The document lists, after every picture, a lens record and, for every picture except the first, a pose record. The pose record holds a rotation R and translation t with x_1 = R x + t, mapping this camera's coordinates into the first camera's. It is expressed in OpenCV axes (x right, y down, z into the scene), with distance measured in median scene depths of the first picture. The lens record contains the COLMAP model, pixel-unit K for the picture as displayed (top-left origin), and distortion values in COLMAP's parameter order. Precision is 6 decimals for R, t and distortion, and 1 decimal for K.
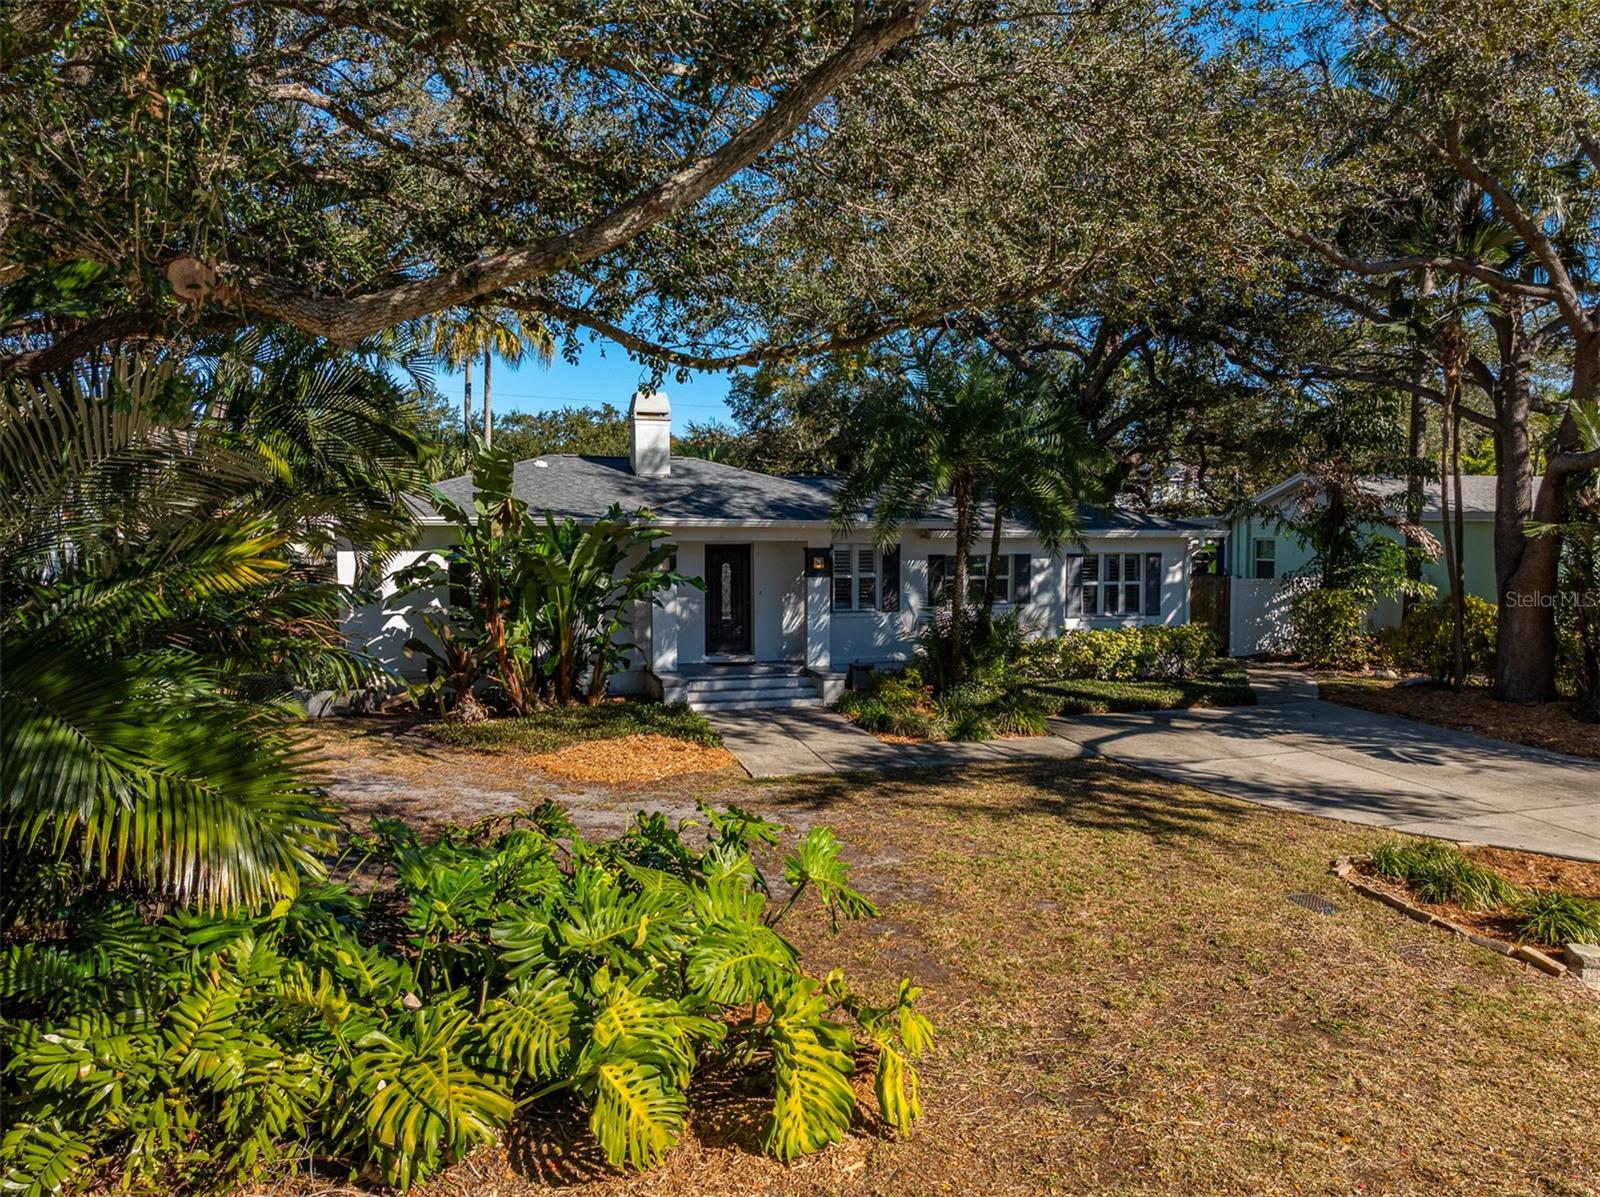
lens RADIAL K [[1111.5, 0, 802.8], [0, 1111.5, 624.4], [0, 0, 1]] dist [-0.004031, -0.030480]
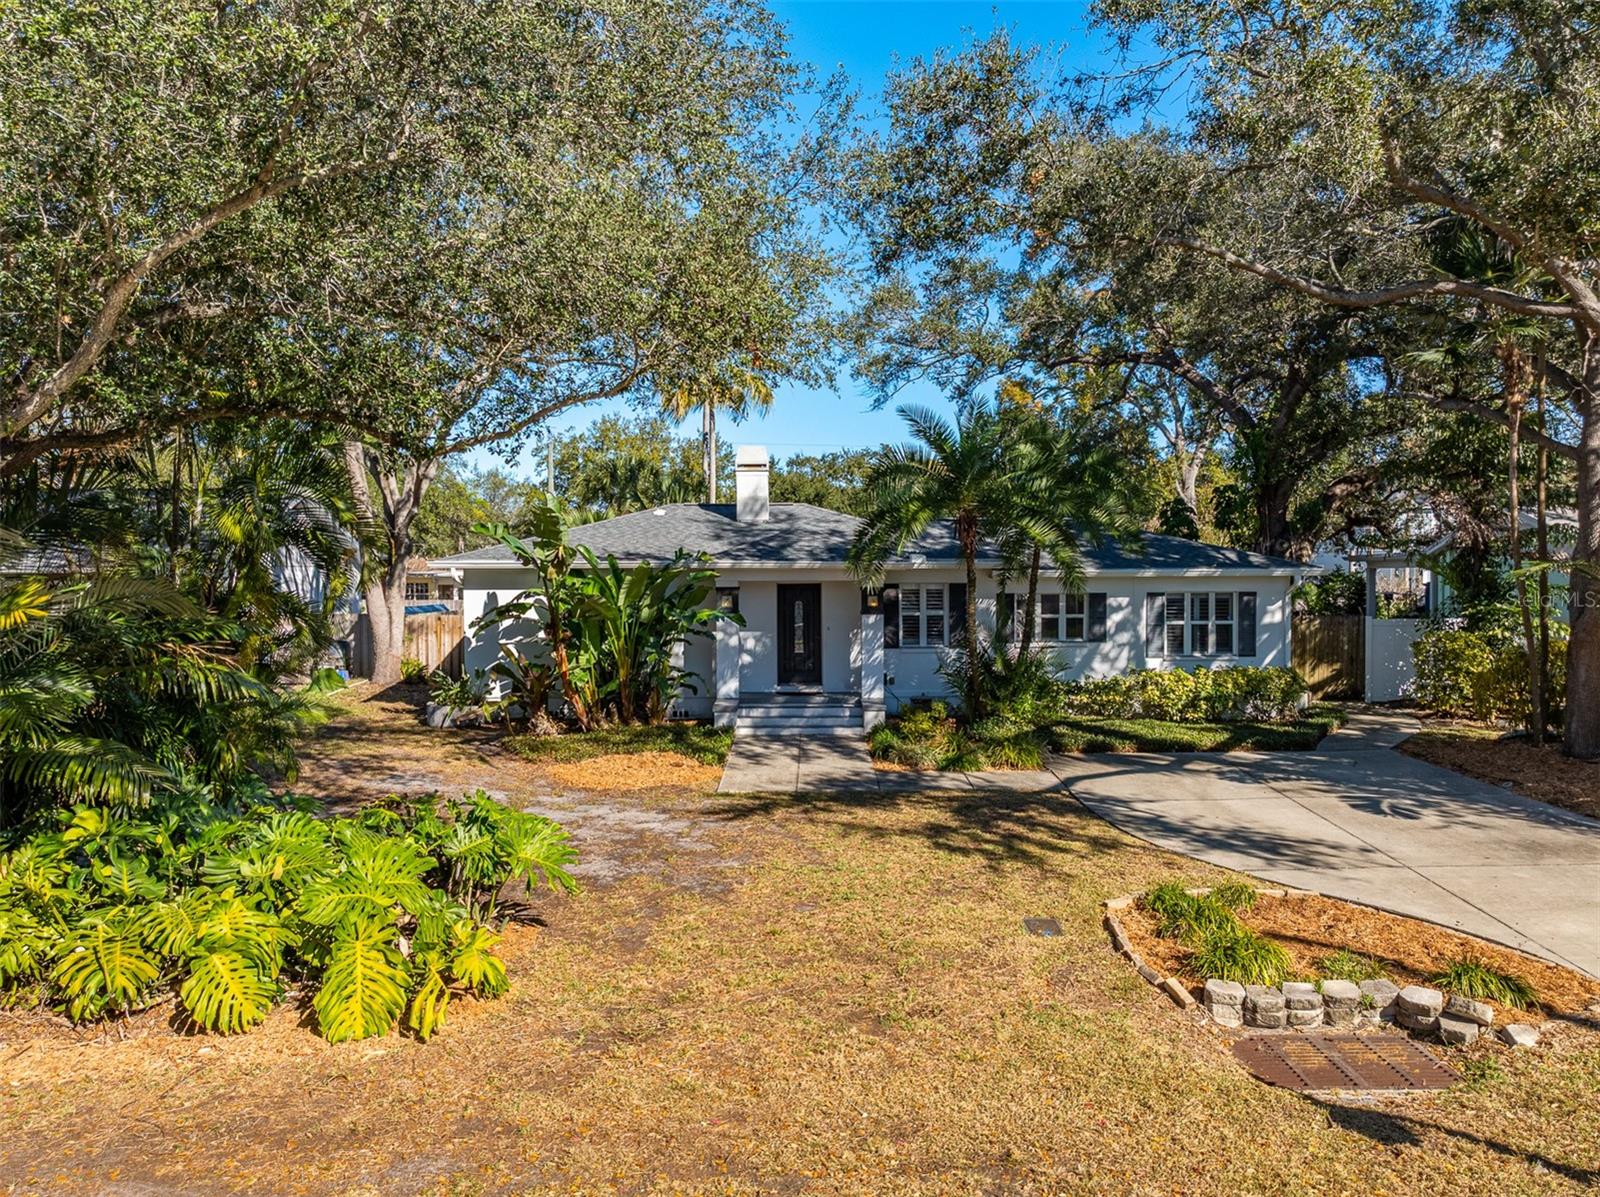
lens RADIAL K [[1116.7, 0, 800.9], [0, 1116.7, 625.9], [0, 0, 1]] dist [-0.020227, 0.004130]
pose [[0.956720, 0.009597, -0.290851, 0.284808], [-0.018338, 0.999458, -0.027342, -0.001071], [0.290431, 0.031492, 0.956378, -0.050263]]
